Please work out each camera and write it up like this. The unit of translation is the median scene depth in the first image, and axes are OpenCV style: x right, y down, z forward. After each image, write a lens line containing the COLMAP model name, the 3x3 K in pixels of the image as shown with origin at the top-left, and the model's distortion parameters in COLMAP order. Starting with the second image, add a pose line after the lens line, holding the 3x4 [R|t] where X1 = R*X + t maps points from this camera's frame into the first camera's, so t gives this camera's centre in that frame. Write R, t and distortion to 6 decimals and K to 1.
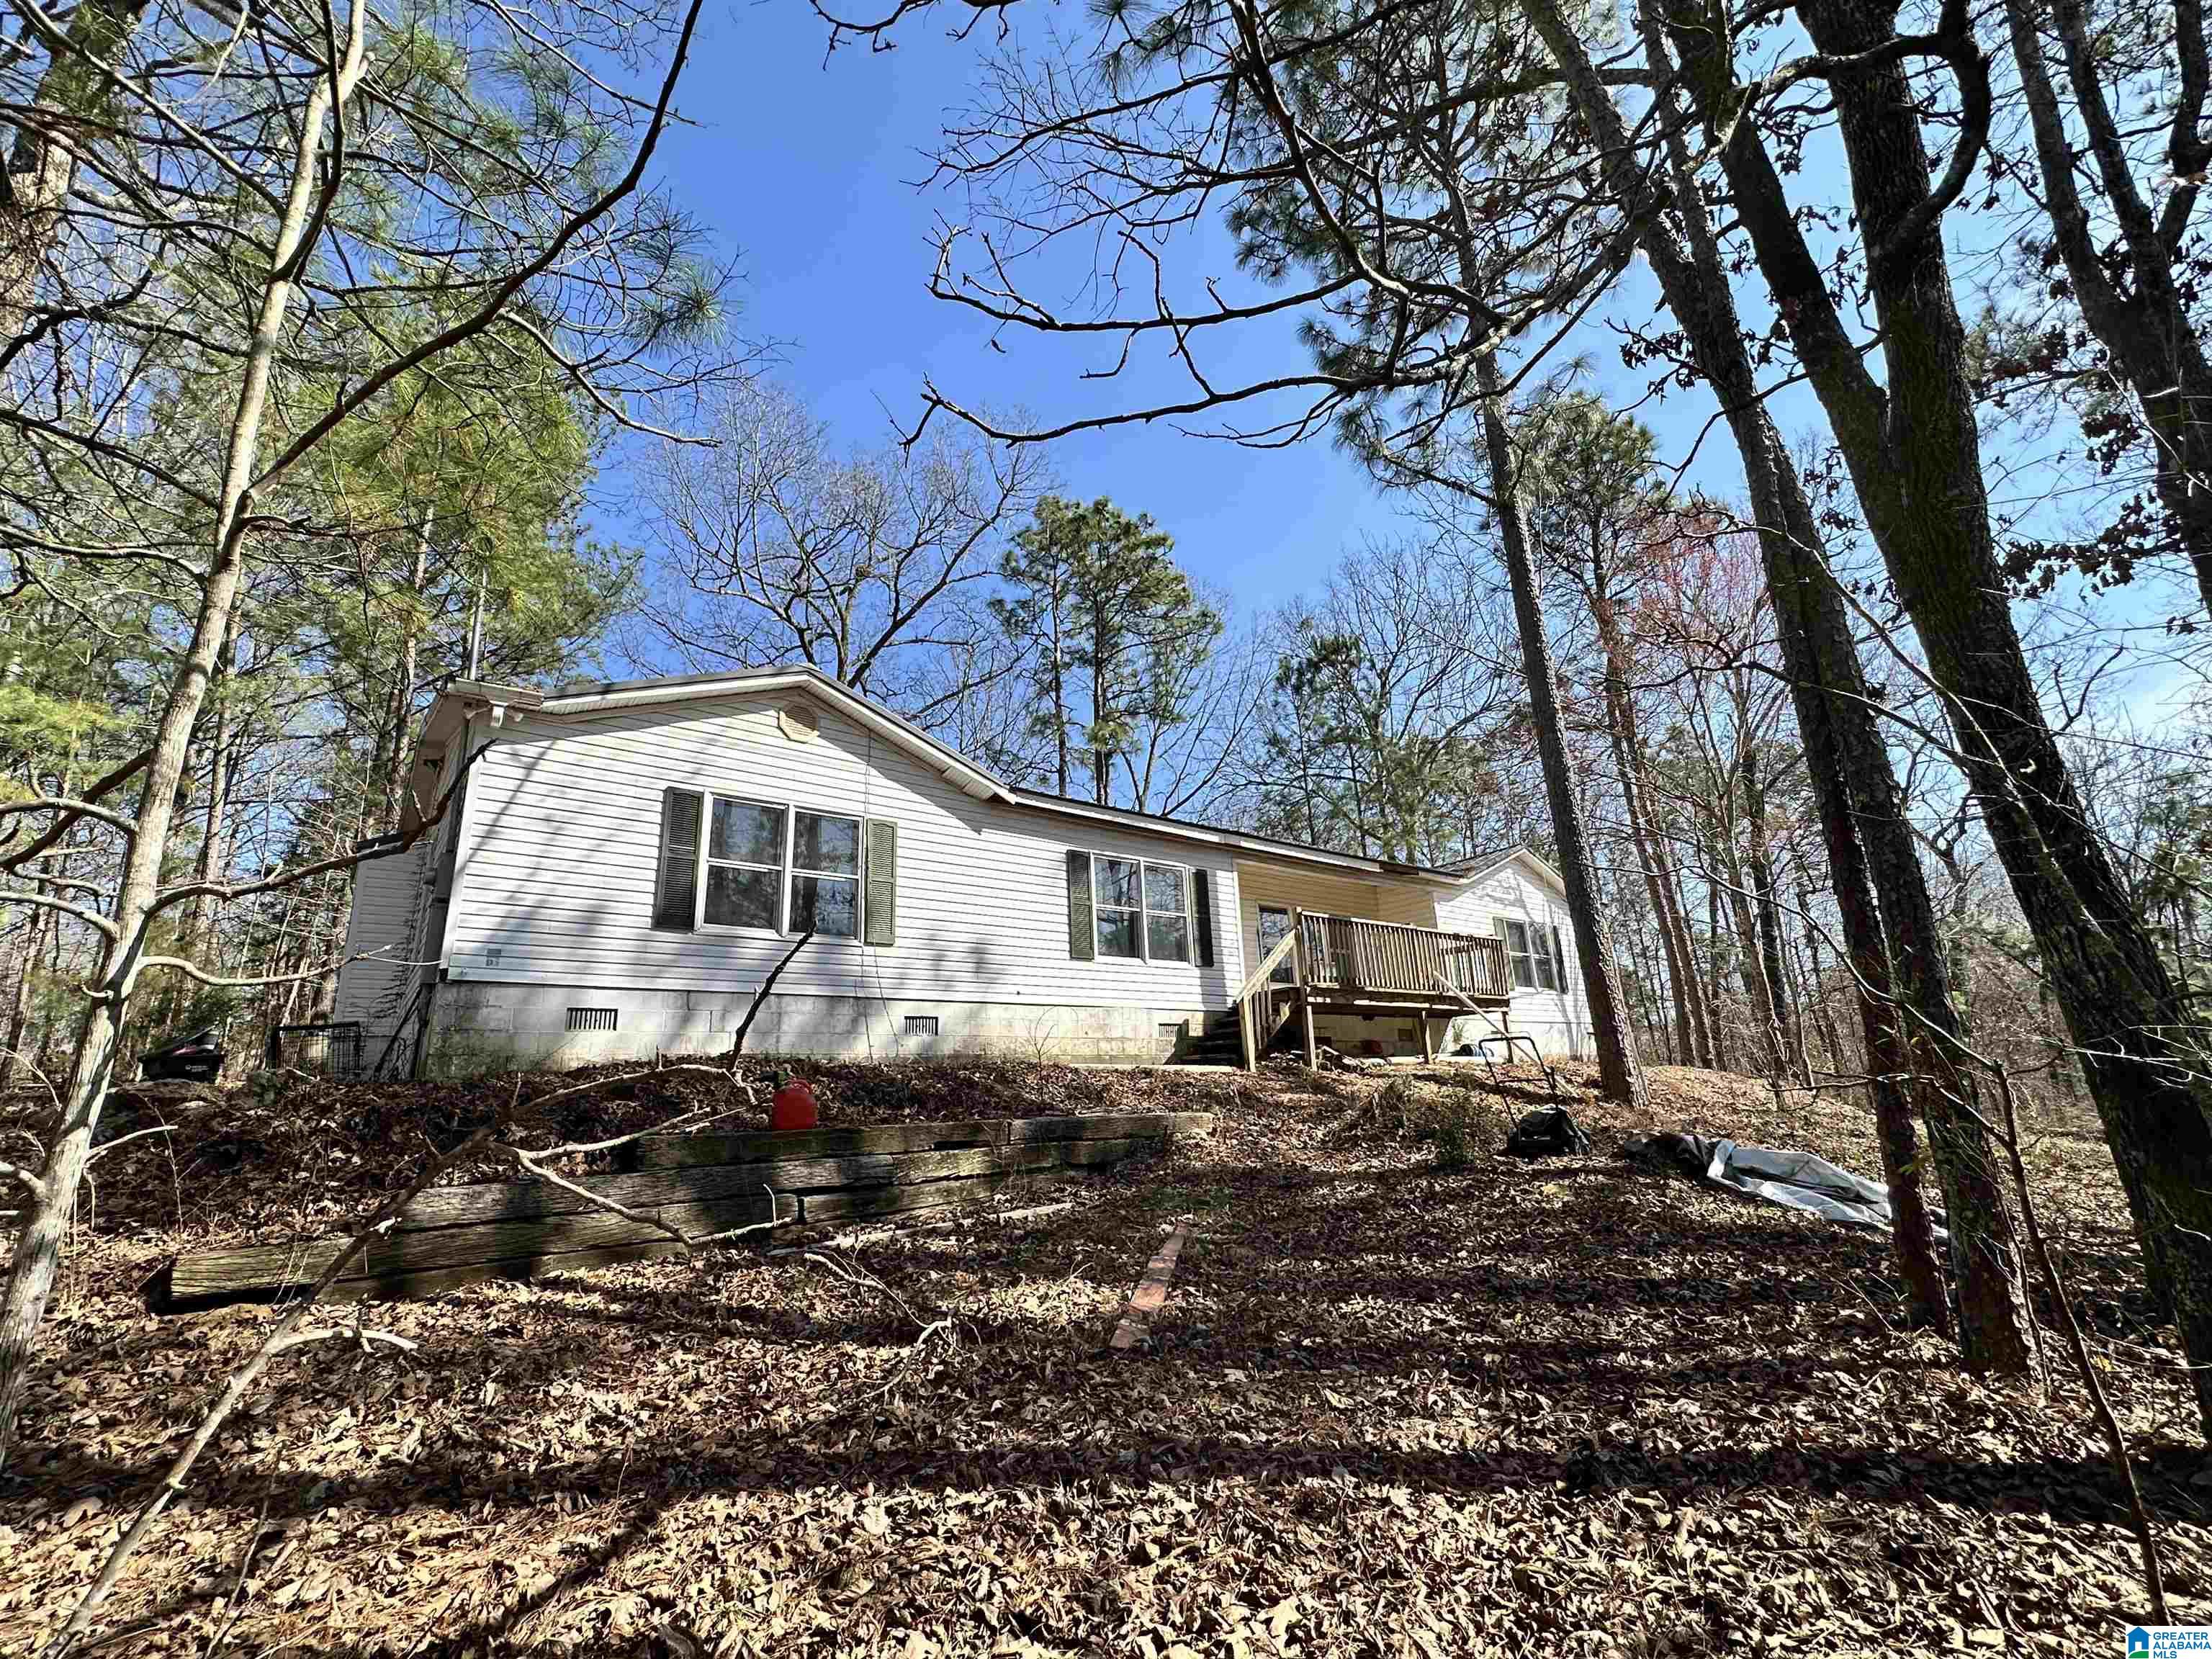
lens RADIAL K [[967.4, 0, 1106.0], [0, 967.4, 829.5], [0, 0, 1]] dist [0.003302, 0.000097]
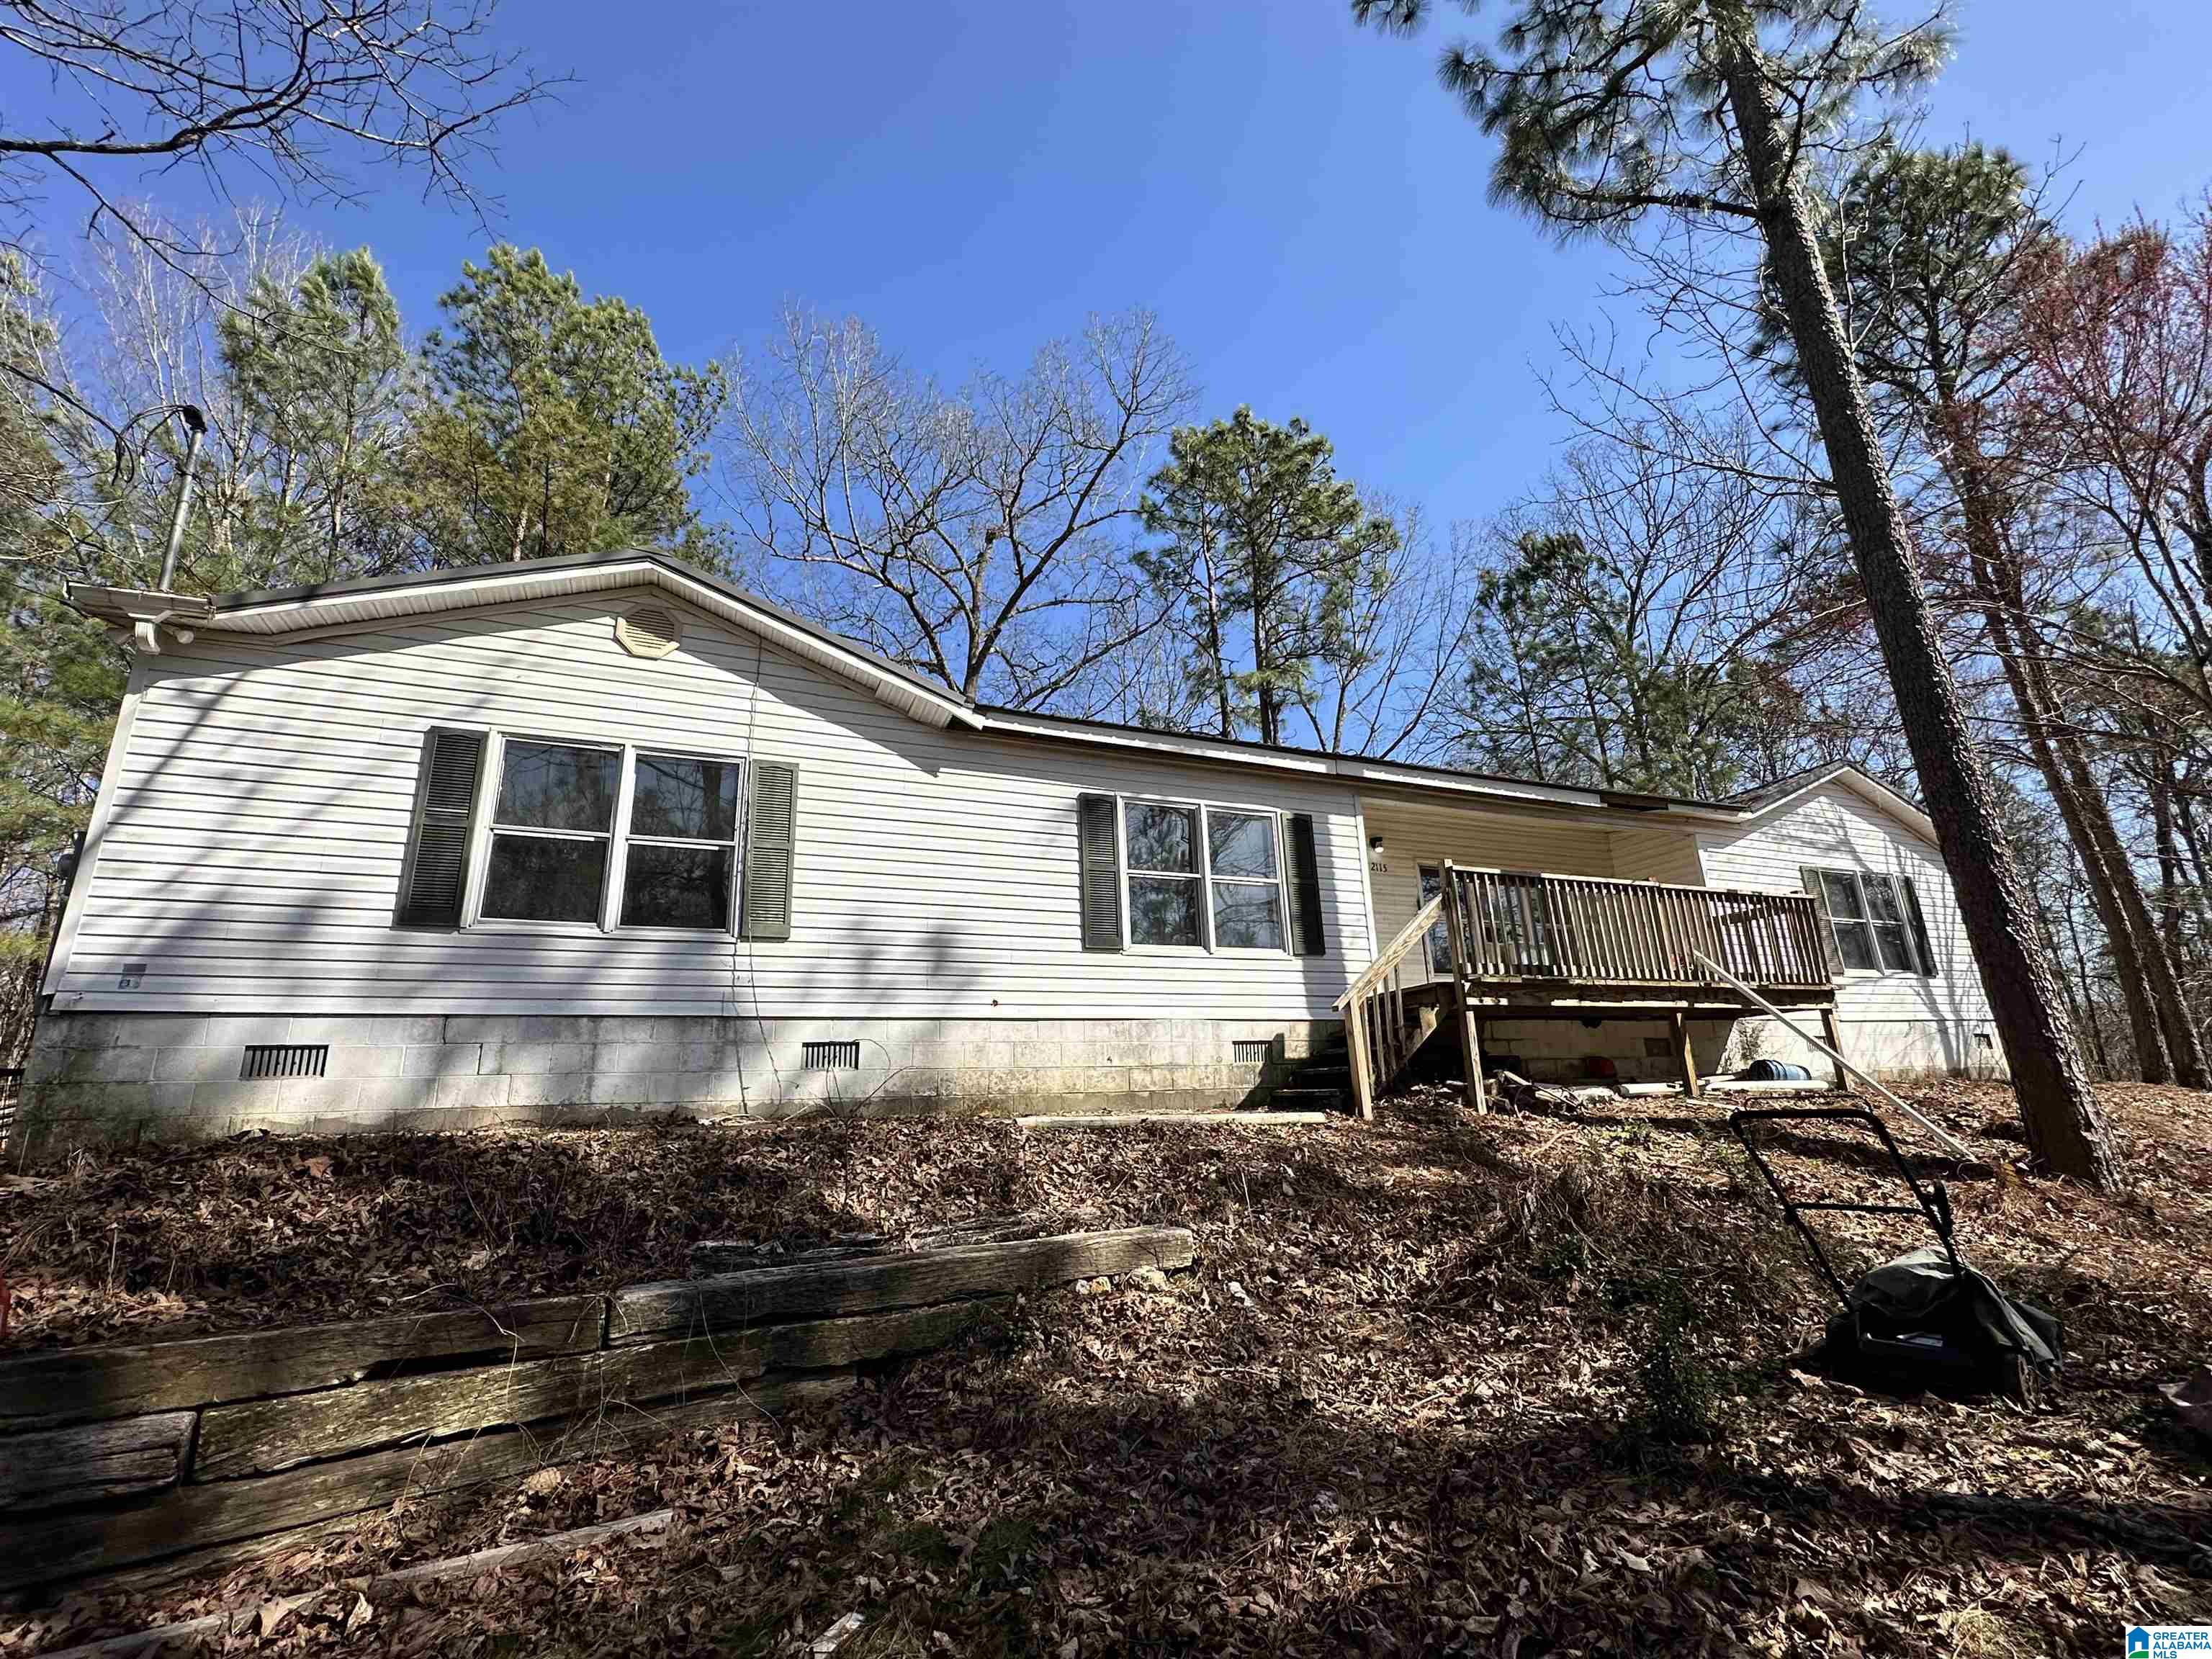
lens RADIAL K [[967.4, 0, 1106.0], [0, 967.4, 829.5], [0, 0, 1]] dist [0.003302, 0.000097]
pose [[0.967194, -0.065231, -0.245522, 0.145288], [0.066463, 0.997784, -0.003273, 0.049678], [0.245191, -0.013153, 0.969385, 0.328479]]
